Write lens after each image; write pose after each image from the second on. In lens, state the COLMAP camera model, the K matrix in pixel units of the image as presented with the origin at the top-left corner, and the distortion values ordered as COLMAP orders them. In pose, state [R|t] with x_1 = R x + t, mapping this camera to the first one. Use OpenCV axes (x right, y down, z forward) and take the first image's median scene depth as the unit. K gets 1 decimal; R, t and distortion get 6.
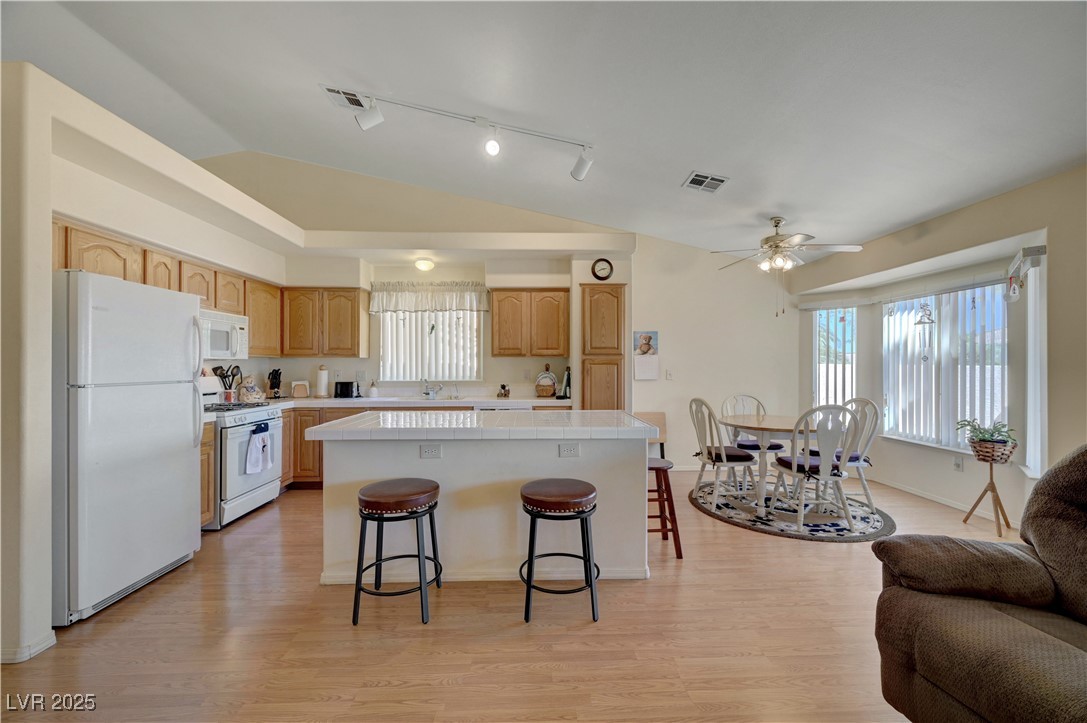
lens RADIAL K [[429.8, 0, 545.5], [0, 429.8, 364.1], [0, 0, 1]] dist [0.003984, -0.001213]
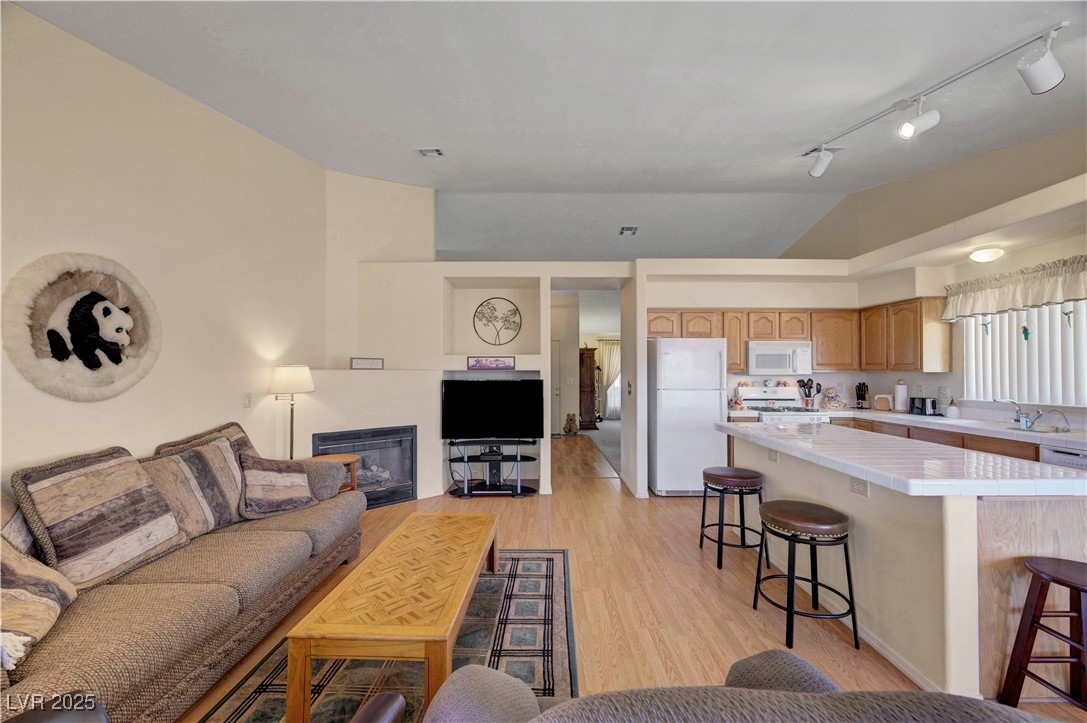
lens RADIAL K [[429.8, 0, 545.5], [0, 429.8, 367.2], [0, 0, 1]] dist [0.003984, -0.001213]
pose [[-0.028079, -0.011412, -0.999541, 0.648054], [0.001987, 0.999932, -0.011472, -0.021658], [0.999604, -0.002308, -0.028054, 0.267531]]
